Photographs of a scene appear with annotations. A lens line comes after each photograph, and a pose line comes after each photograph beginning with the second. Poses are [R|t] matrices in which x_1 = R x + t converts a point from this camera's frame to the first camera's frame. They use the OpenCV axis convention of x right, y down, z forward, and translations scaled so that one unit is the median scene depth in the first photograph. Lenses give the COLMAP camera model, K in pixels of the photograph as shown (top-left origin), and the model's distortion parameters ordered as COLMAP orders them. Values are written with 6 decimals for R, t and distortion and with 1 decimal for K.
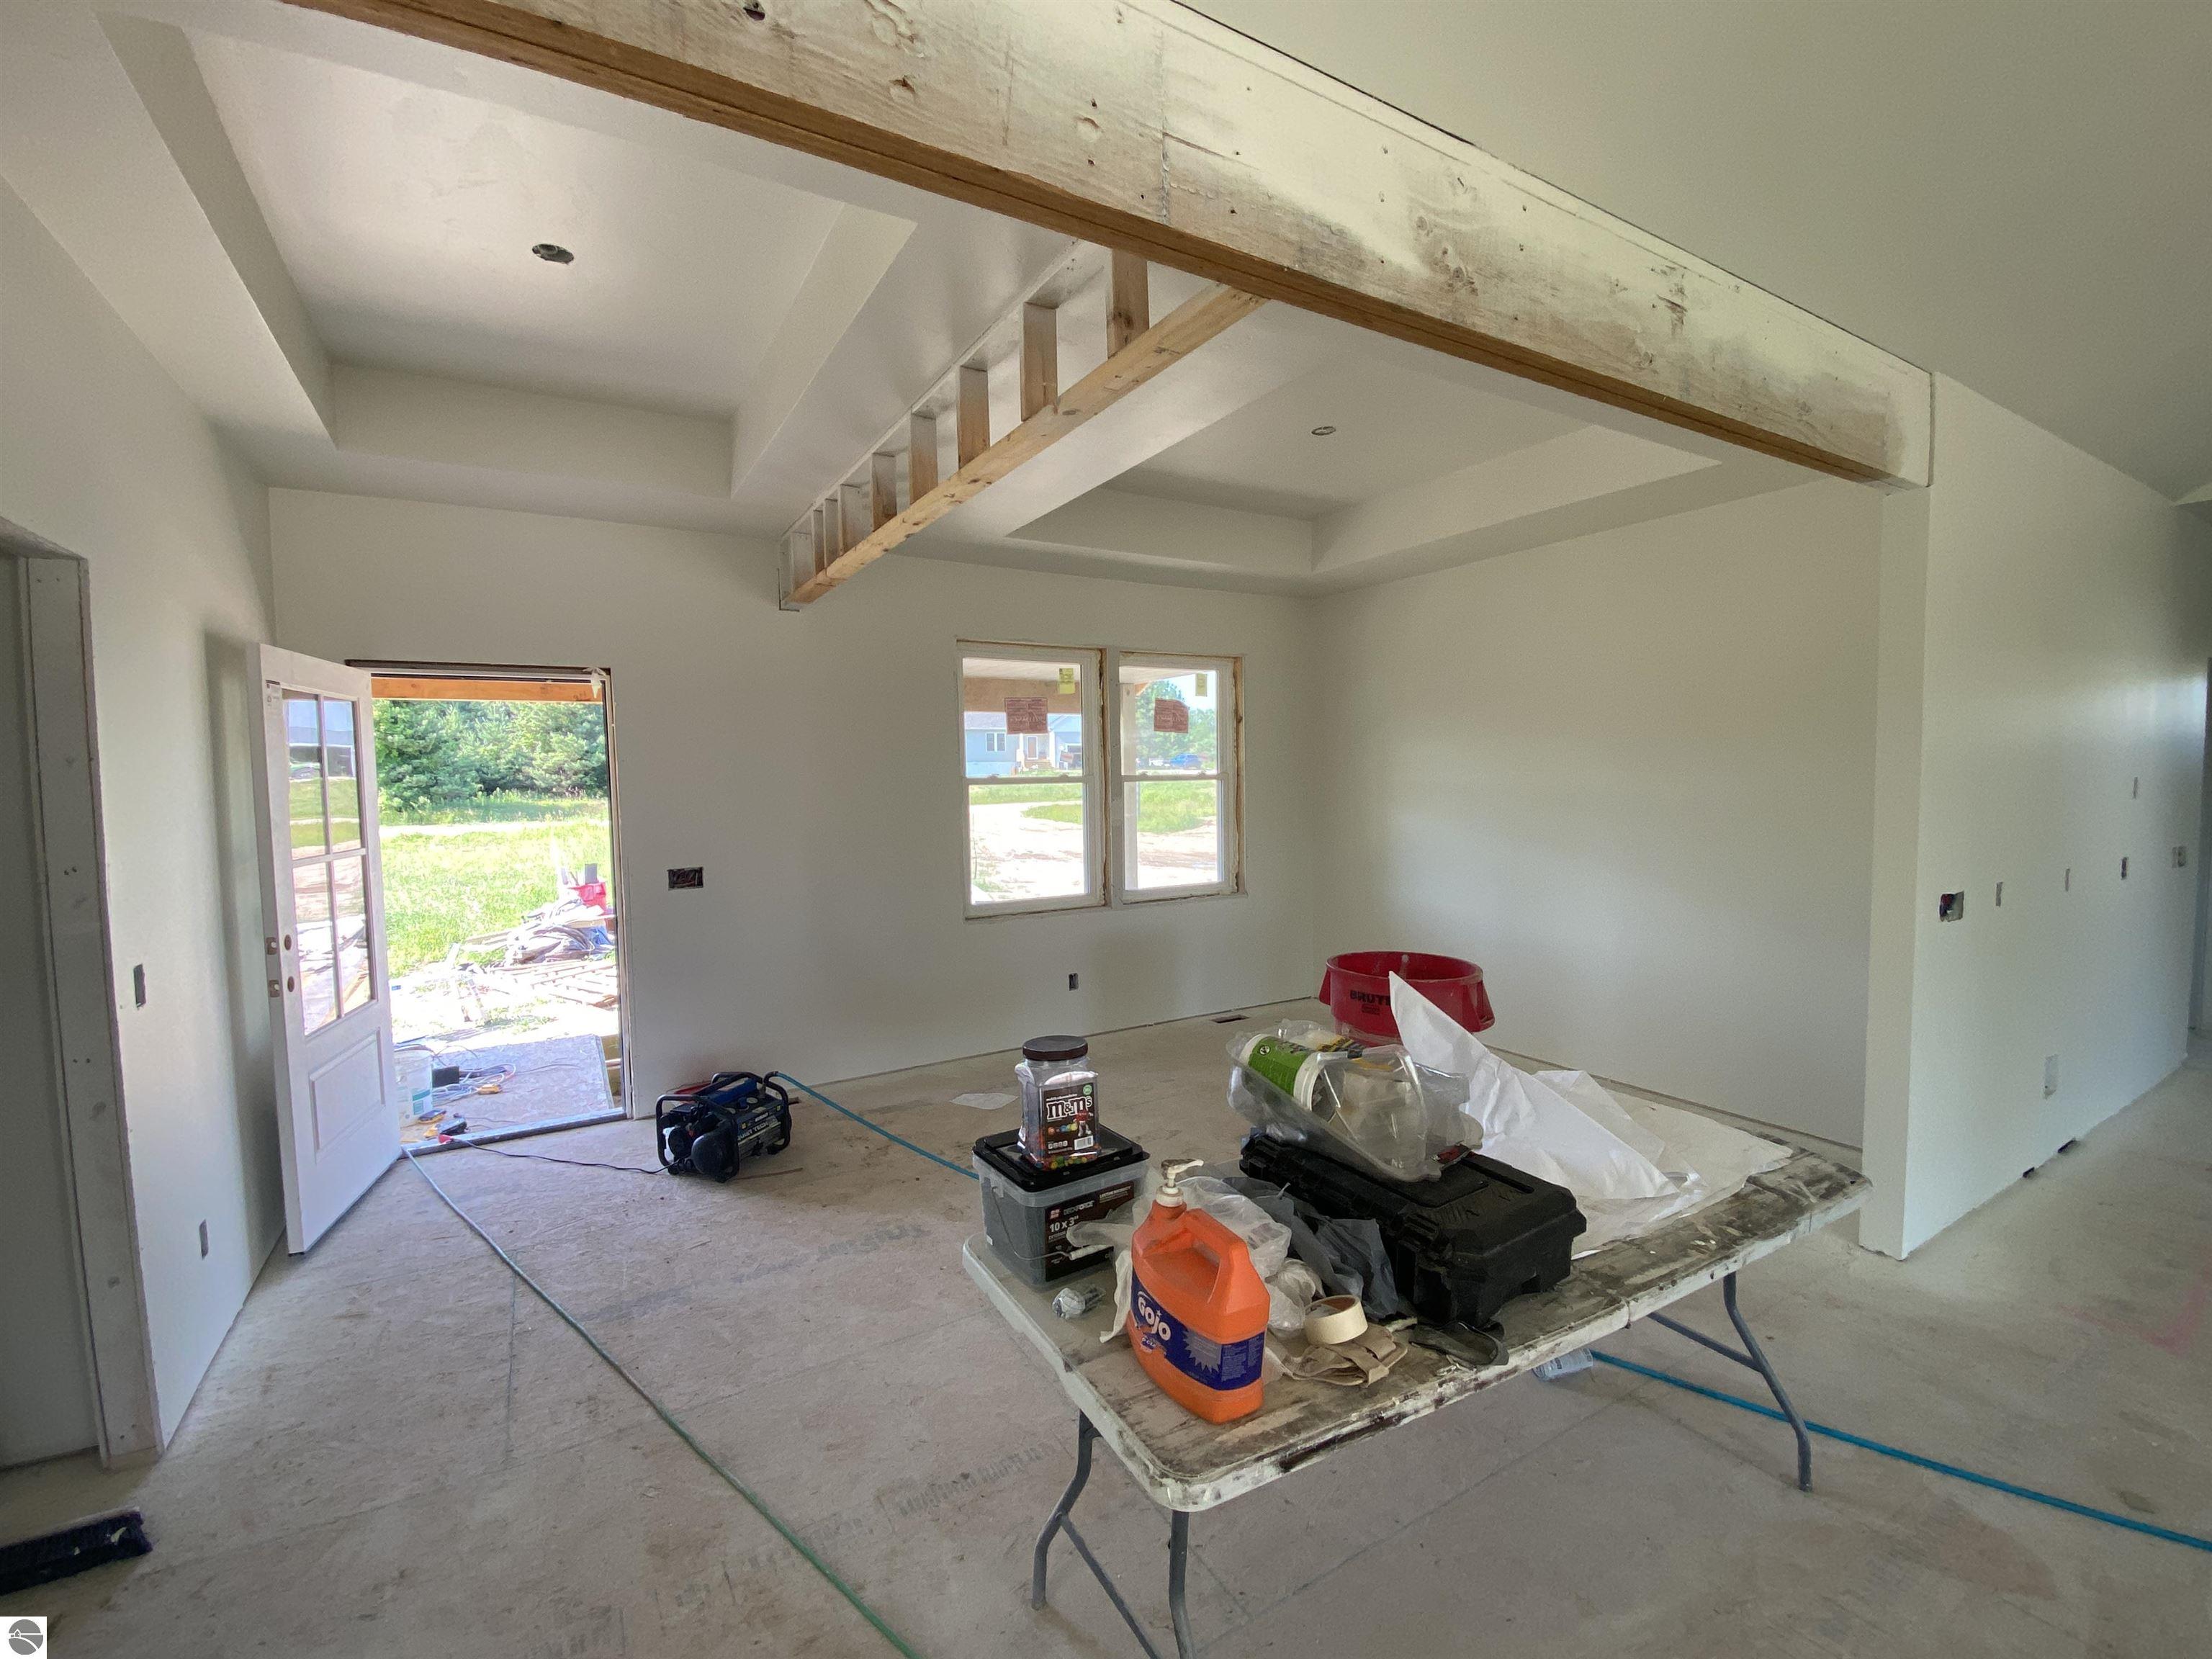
lens RADIAL K [[942.1, 0, 1106.0], [0, 942.1, 829.5], [0, 0, 1]] dist [0.001557, -0.012018]
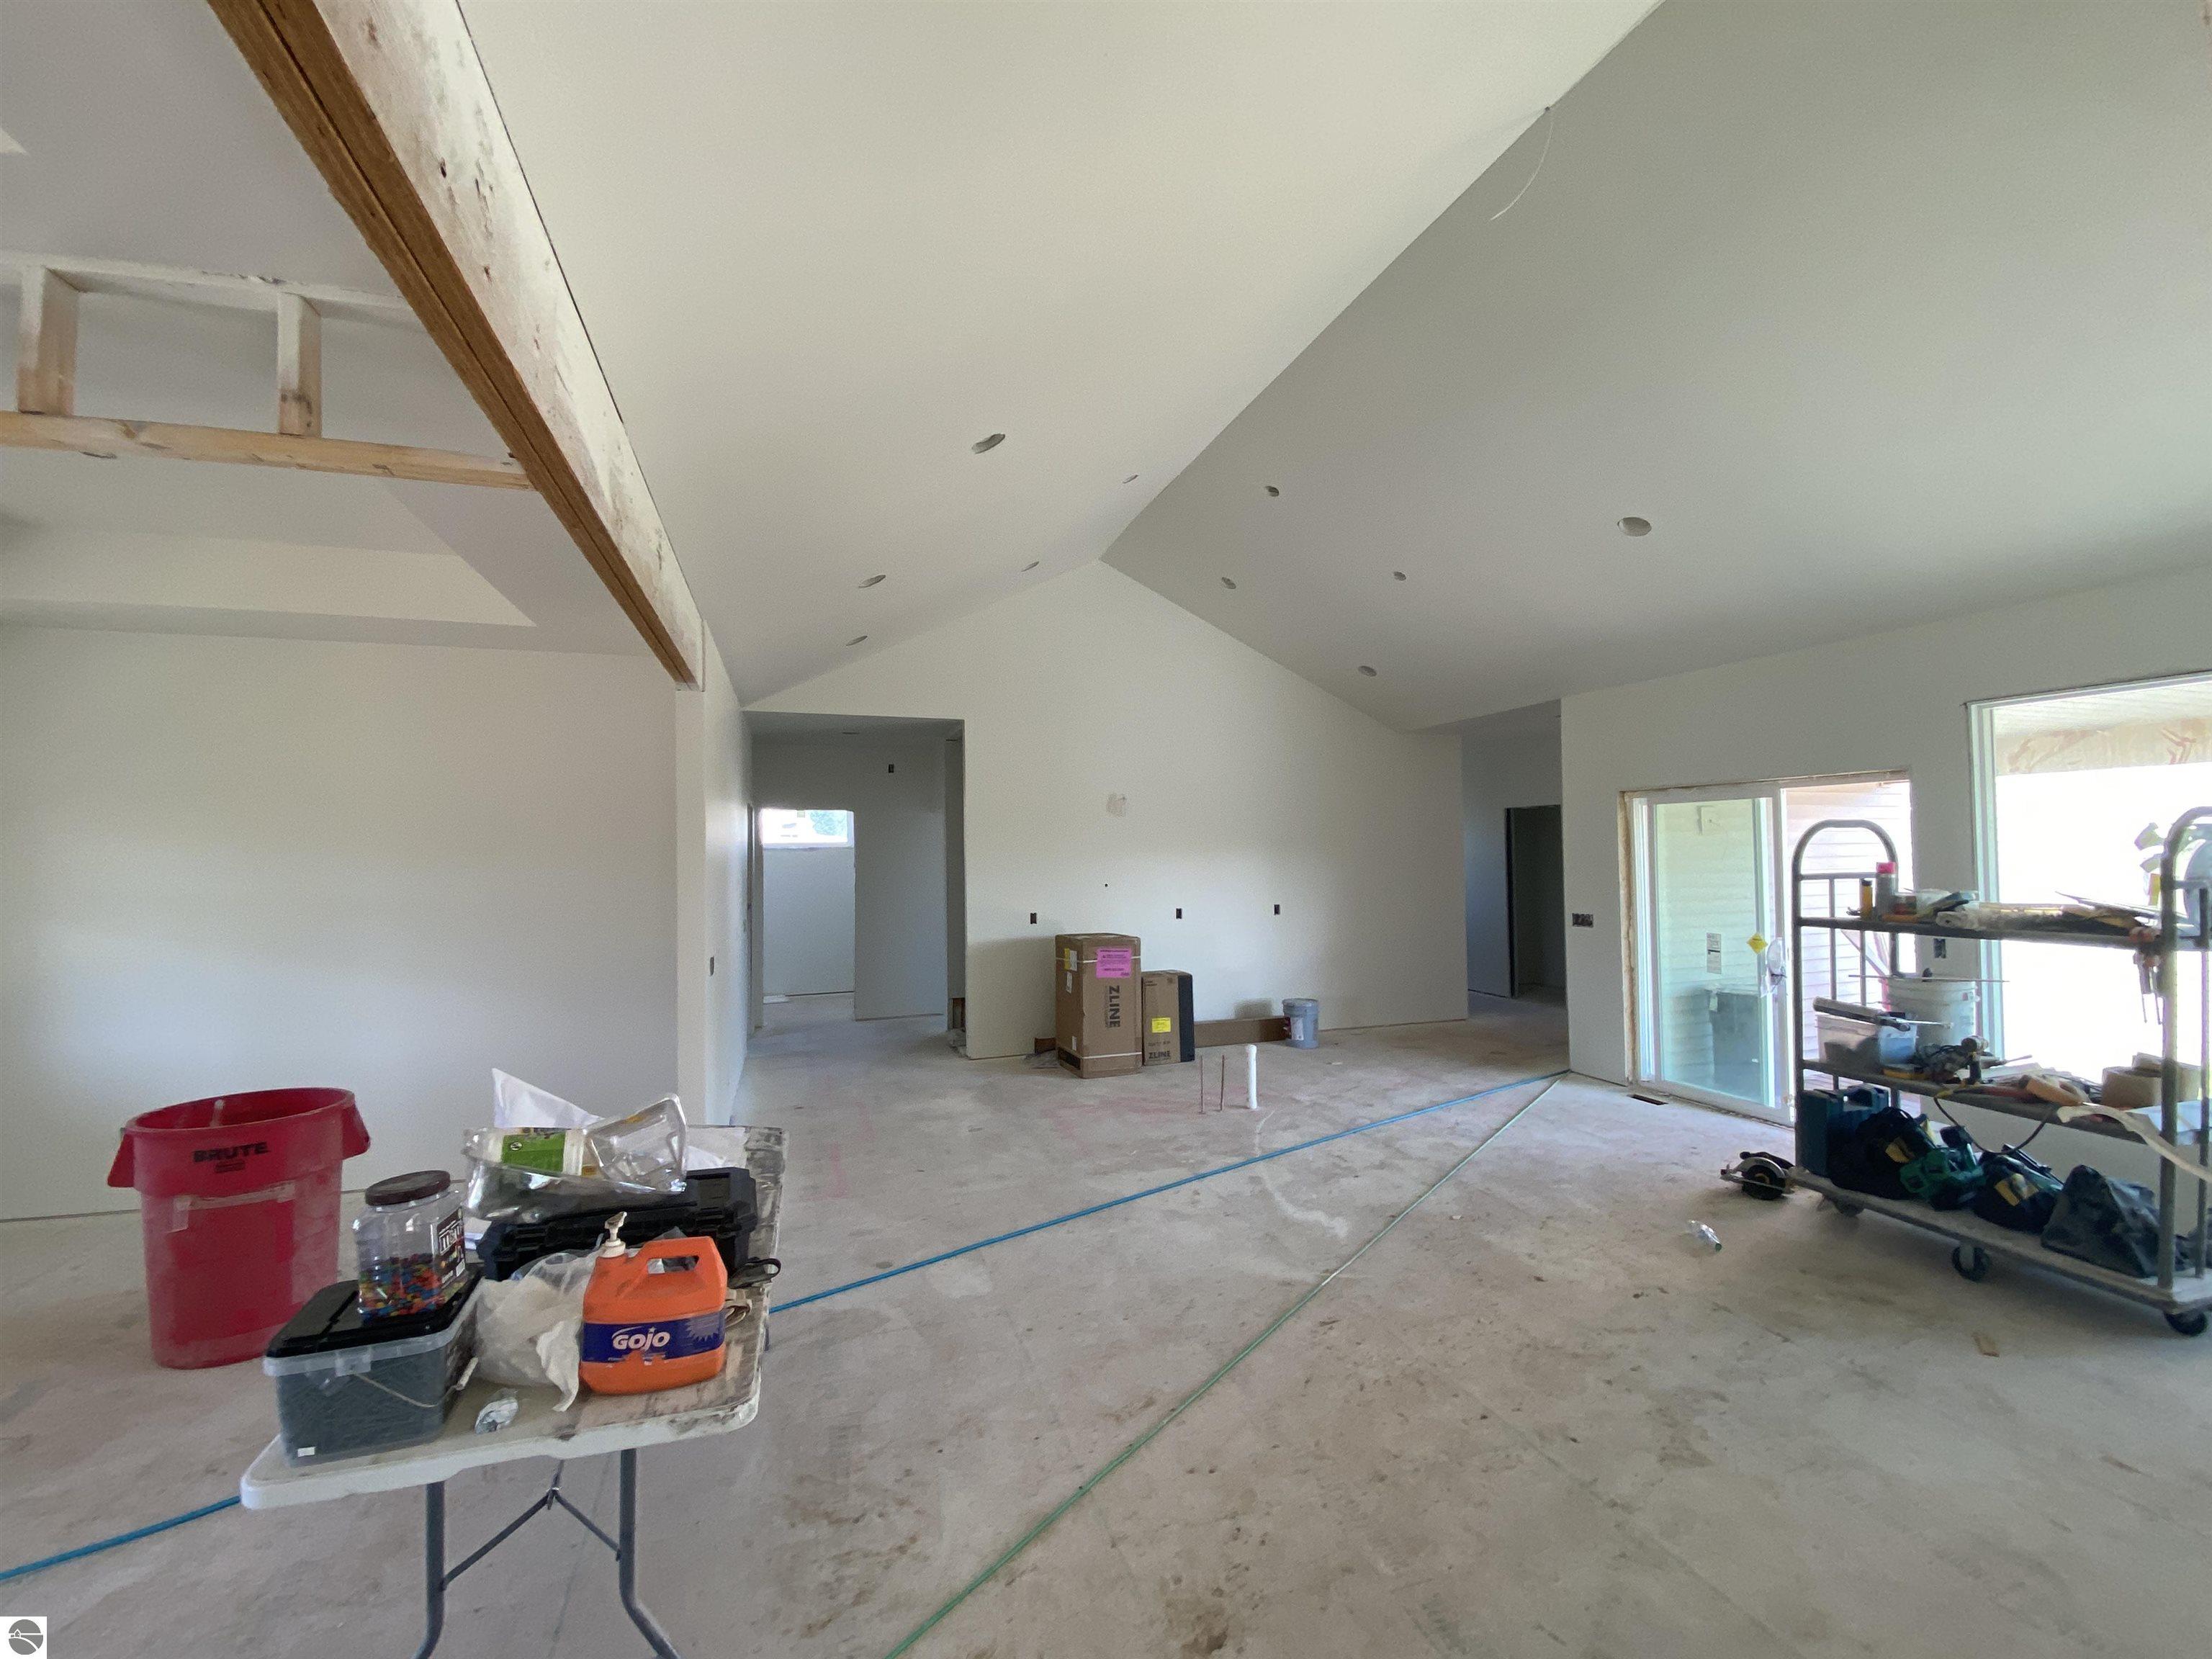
lens RADIAL K [[942.1, 0, 1106.0], [0, 942.1, 829.5], [0, 0, 1]] dist [0.001557, -0.012018]
pose [[0.208636, 0.038844, 0.977222, -0.706428], [0.066917, 0.996302, -0.053889, -0.018899], [-0.975701, 0.076636, 0.205265, 0.083630]]
